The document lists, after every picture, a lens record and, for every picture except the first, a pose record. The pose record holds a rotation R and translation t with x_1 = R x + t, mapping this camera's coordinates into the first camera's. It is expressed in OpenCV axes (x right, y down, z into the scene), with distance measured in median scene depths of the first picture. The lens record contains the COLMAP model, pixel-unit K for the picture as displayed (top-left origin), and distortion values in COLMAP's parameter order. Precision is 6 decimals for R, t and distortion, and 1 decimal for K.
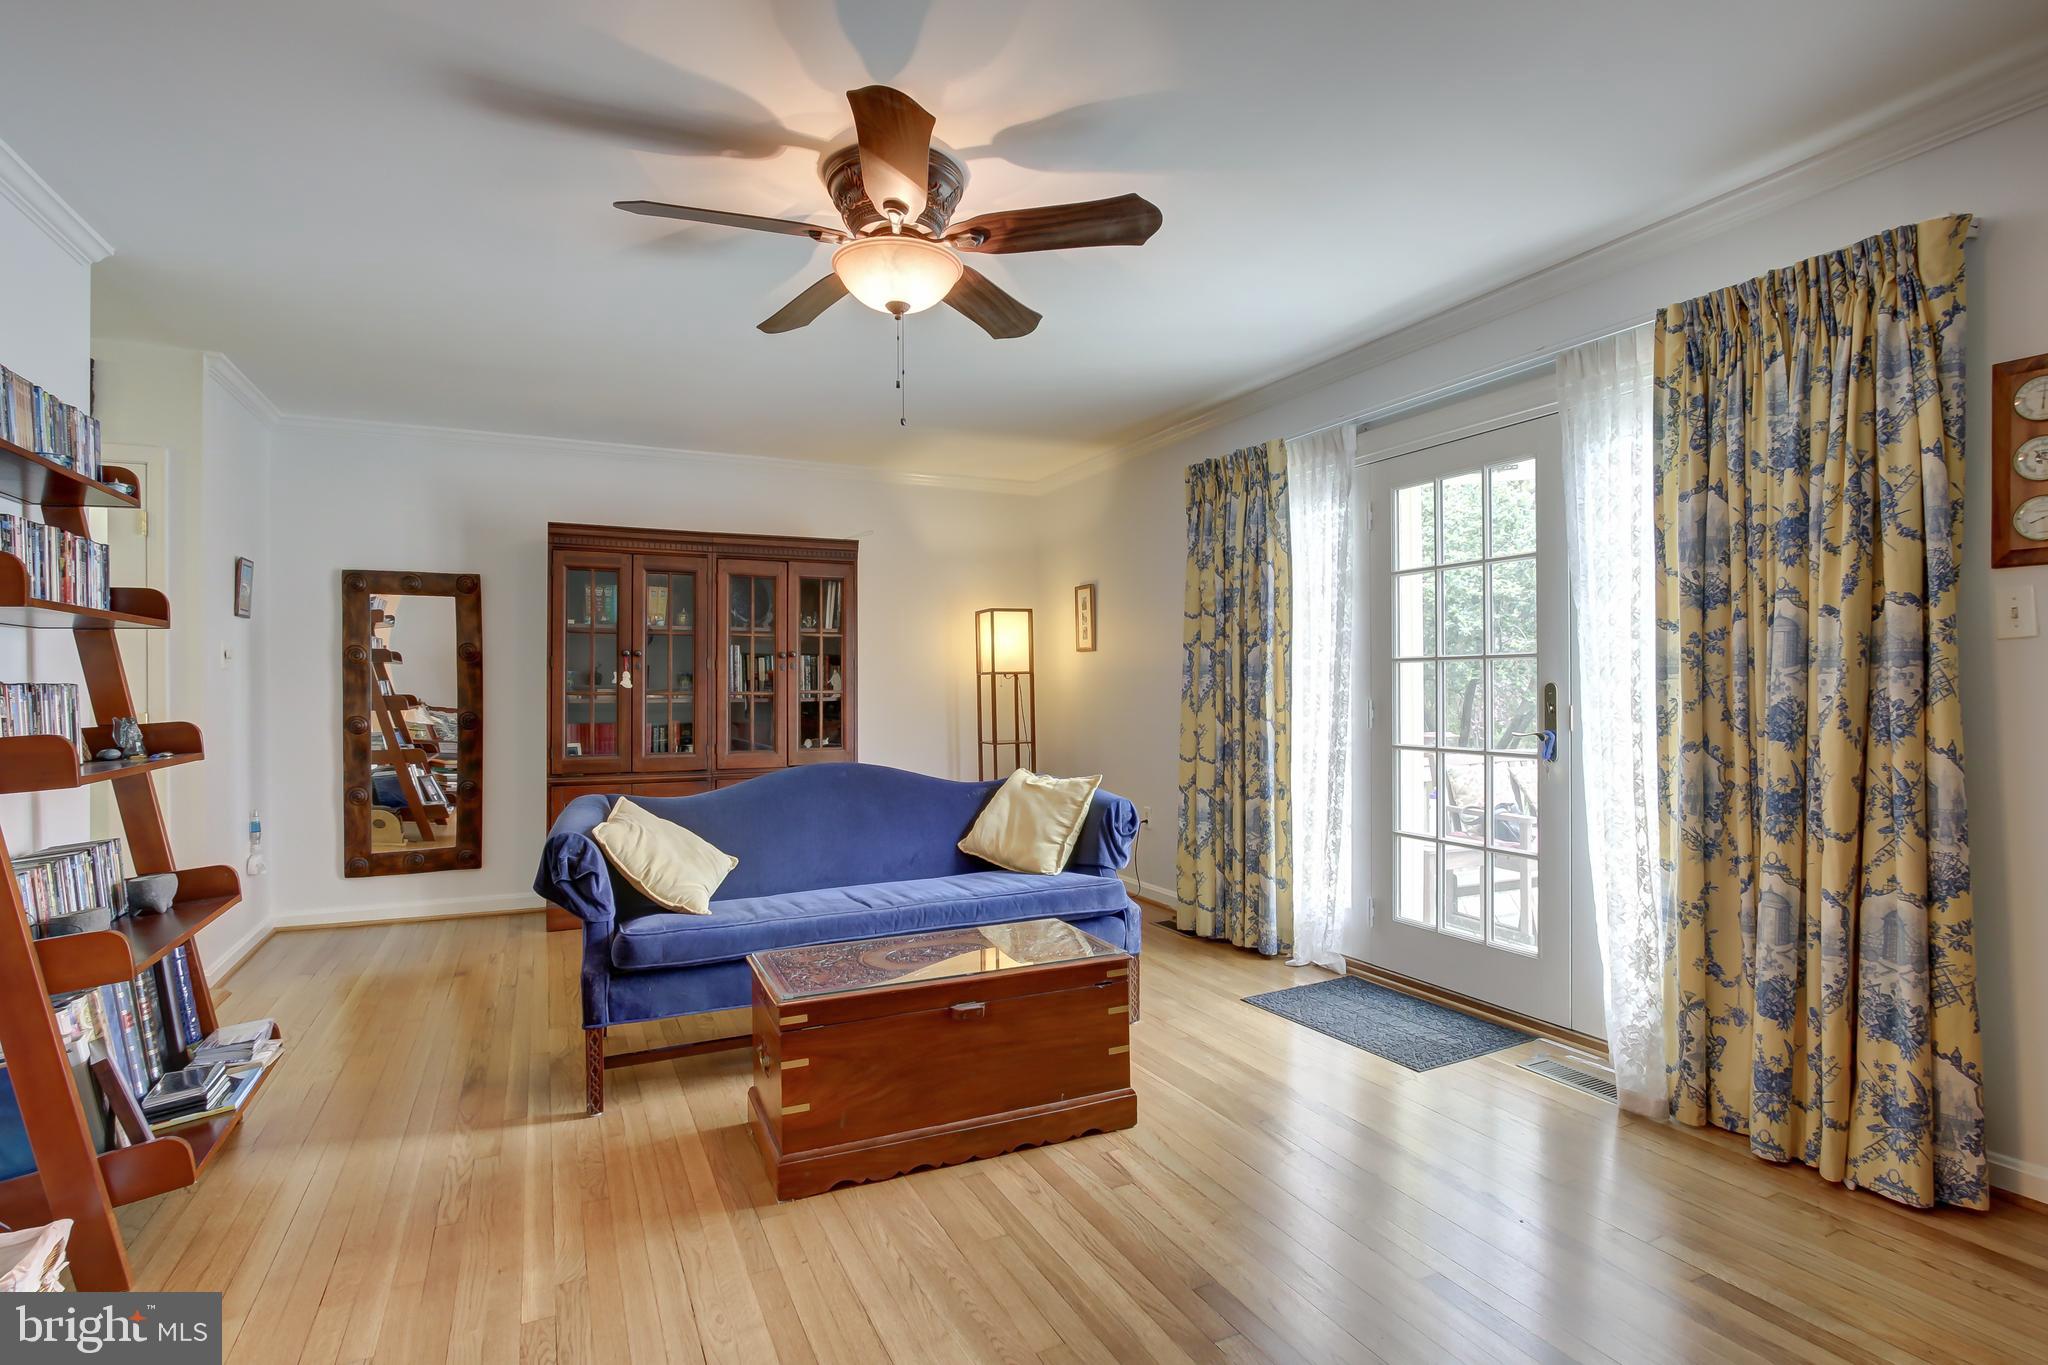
lens RADIAL K [[993.6, 0, 1017.2], [0, 993.6, 686.5], [0, 0, 1]] dist [-0.018517, 0.003819]
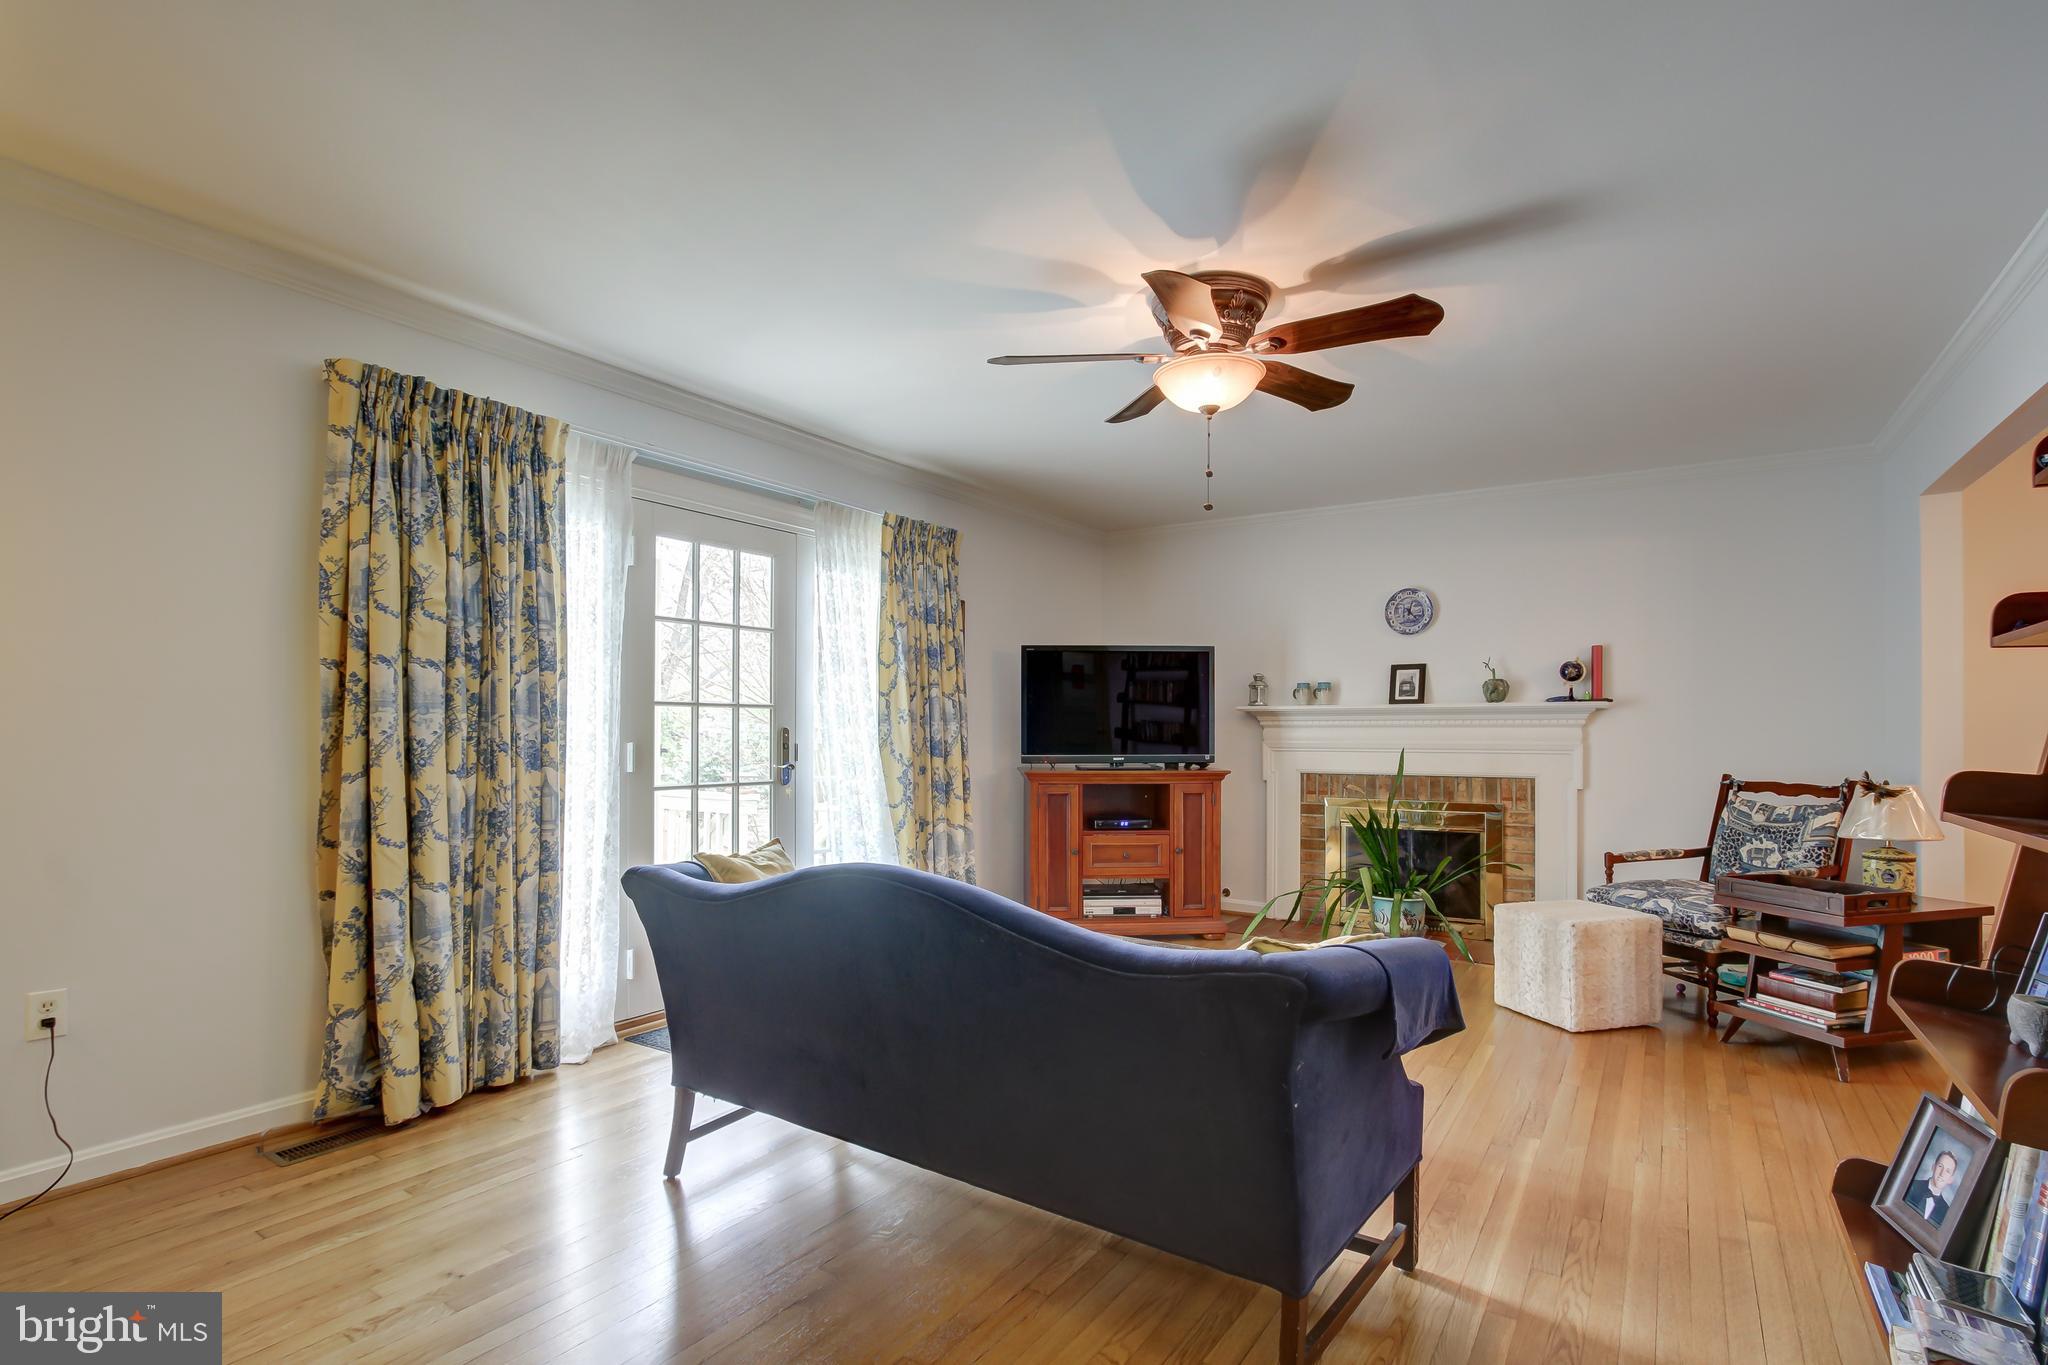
lens RADIAL K [[993.6, 0, 1020.4], [0, 993.6, 721.9], [0, 0, 1]] dist [-0.018517, 0.003819]
pose [[-0.511741, -0.002229, 0.859137, -0.749142], [-0.012157, 0.999915, -0.004647, -0.007951], [-0.859054, -0.012823, -0.511725, 1.321832]]
